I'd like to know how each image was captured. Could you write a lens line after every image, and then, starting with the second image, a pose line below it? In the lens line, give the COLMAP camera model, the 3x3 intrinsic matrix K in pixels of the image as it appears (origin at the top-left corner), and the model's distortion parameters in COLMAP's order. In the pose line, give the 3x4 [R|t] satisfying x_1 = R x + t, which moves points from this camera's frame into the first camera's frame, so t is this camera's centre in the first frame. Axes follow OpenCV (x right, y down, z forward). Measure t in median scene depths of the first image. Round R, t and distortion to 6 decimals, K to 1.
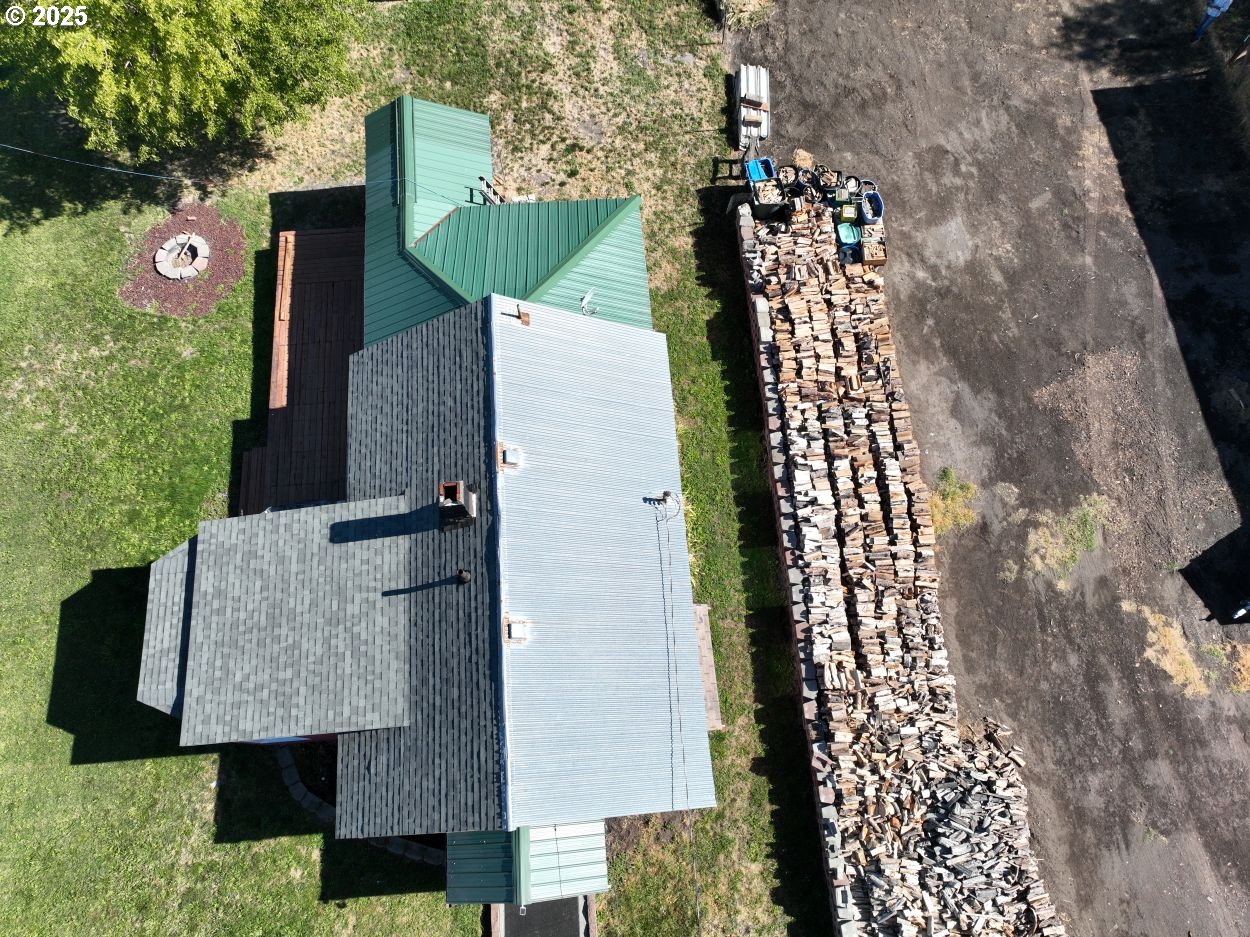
lens RADIAL K [[882.7, 0, 624.6], [0, 882.7, 464.2], [0, 0, 1]] dist [-0.002431, 0.019782]
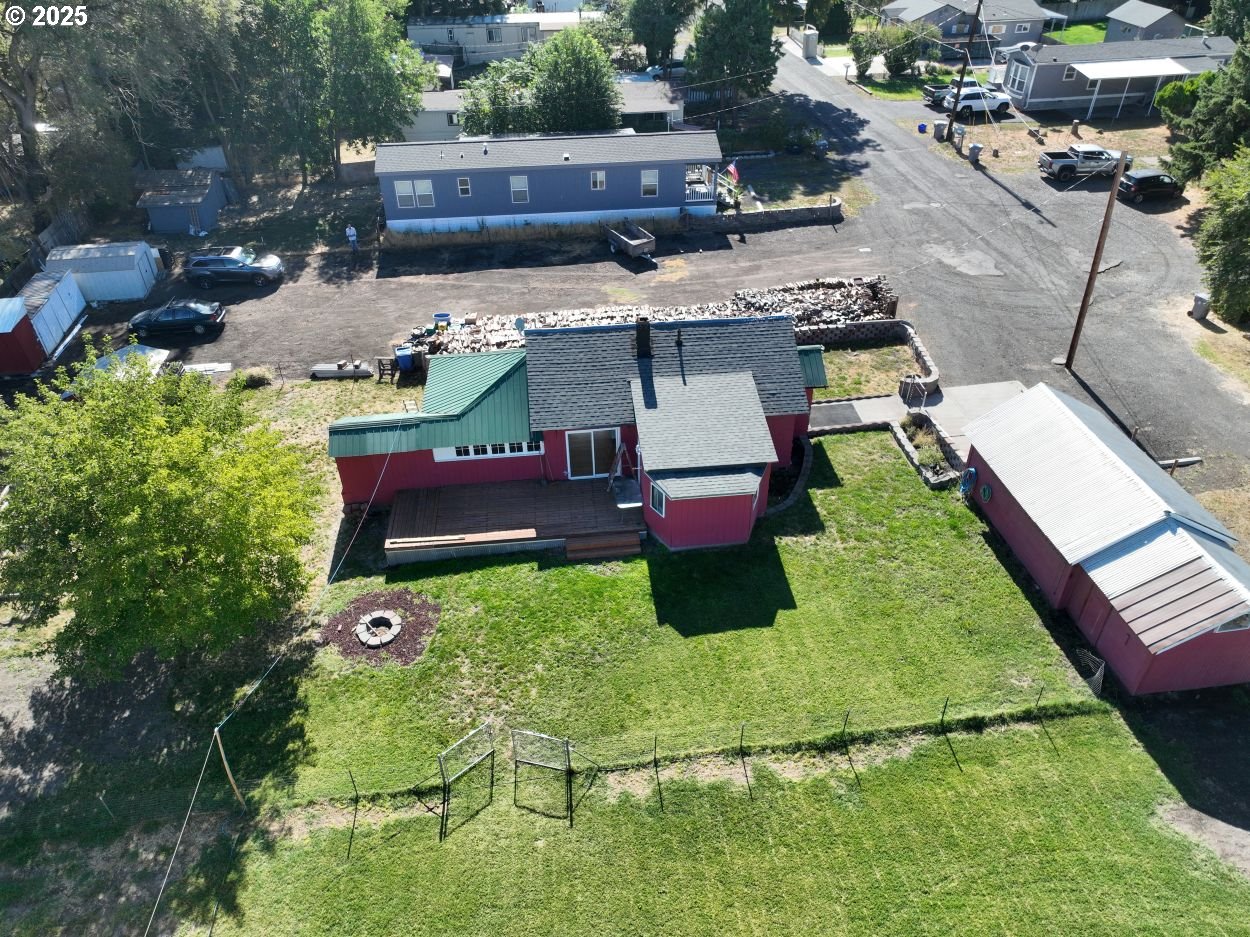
lens RADIAL K [[882.7, 0, 624.6], [0, 882.7, 464.2], [0, 0, 1]] dist [-0.002431, 0.019782]
pose [[-0.020798, -0.587237, 0.809147, -1.474853], [0.947468, 0.246792, 0.203463, -0.244769], [-0.319172, 0.770873, 0.551256, 0.115839]]
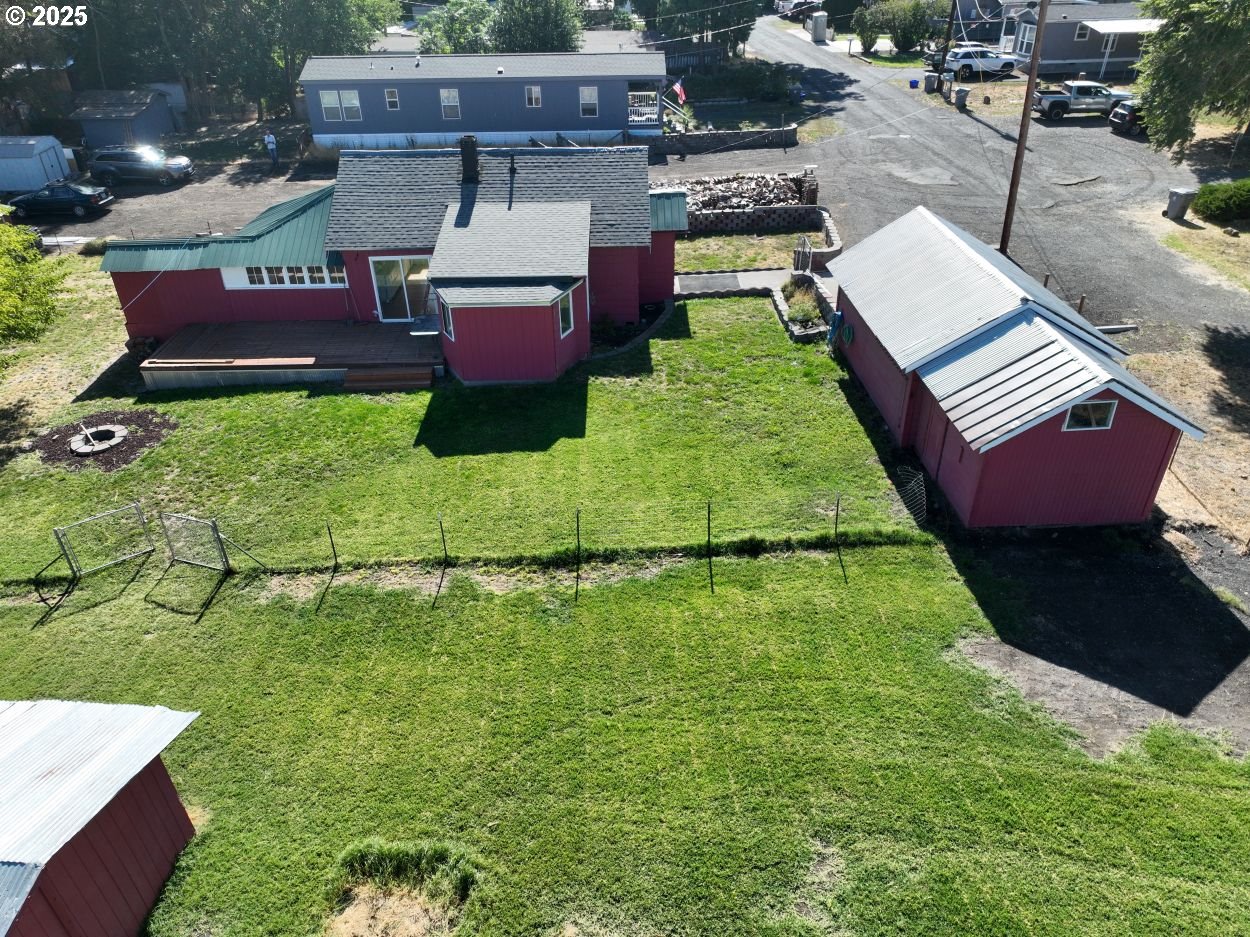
lens RADIAL K [[882.7, 0, 624.6], [0, 882.7, 464.2], [0, 0, 1]] dist [-0.002431, 0.019782]
pose [[0.072107, -0.523588, 0.848915, -1.469885], [0.945530, 0.306779, 0.108900, 0.246461], [-0.317448, 0.794822, 0.517189, 0.371553]]
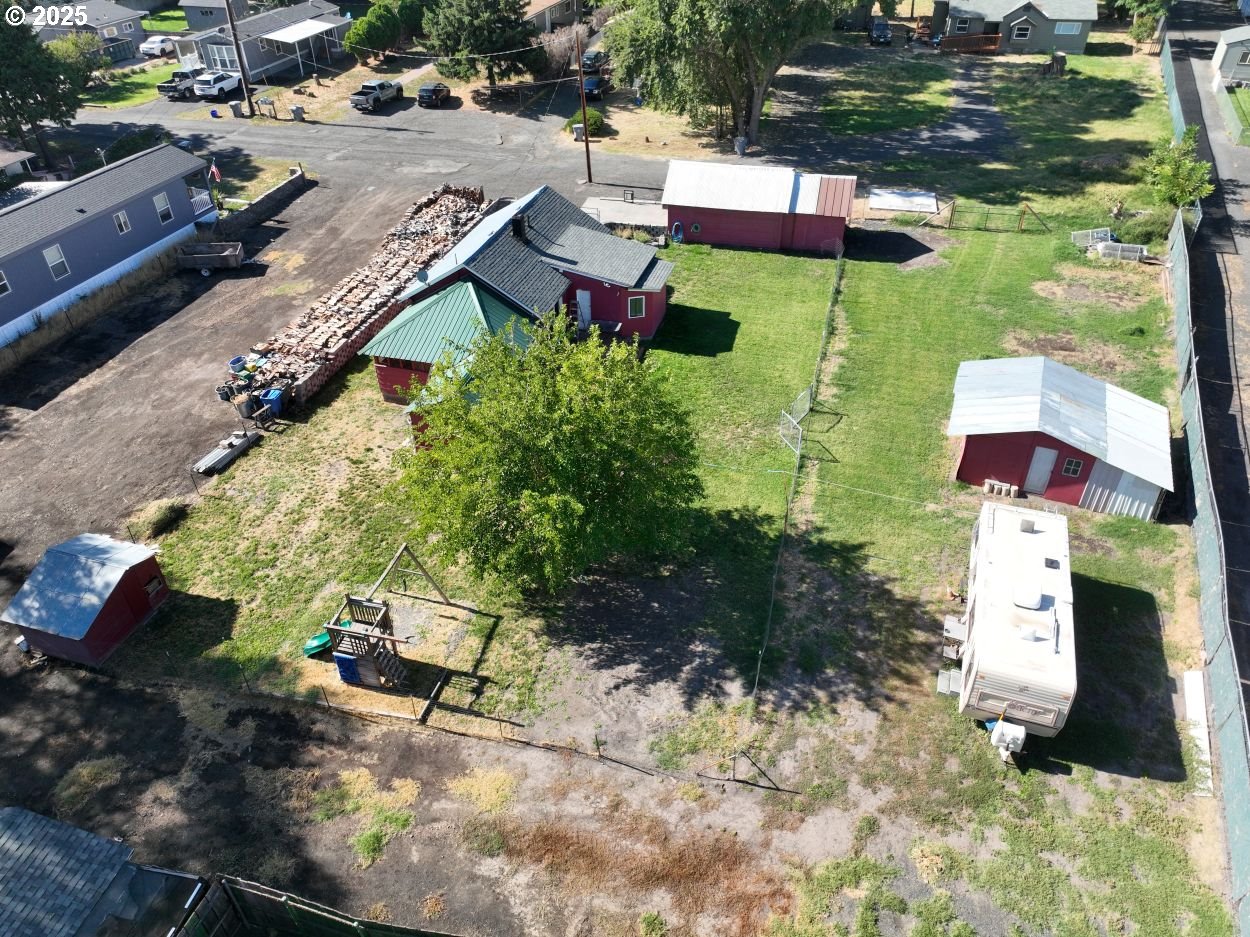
lens RADIAL K [[882.7, 0, 624.6], [0, 882.7, 464.2], [0, 0, 1]] dist [-0.002431, 0.019782]
pose [[-0.933398, -0.197749, 0.299437, -1.016812], [0.344809, -0.263186, 0.901021, -1.714470], [-0.099368, 0.944261, 0.313843, 0.619021]]
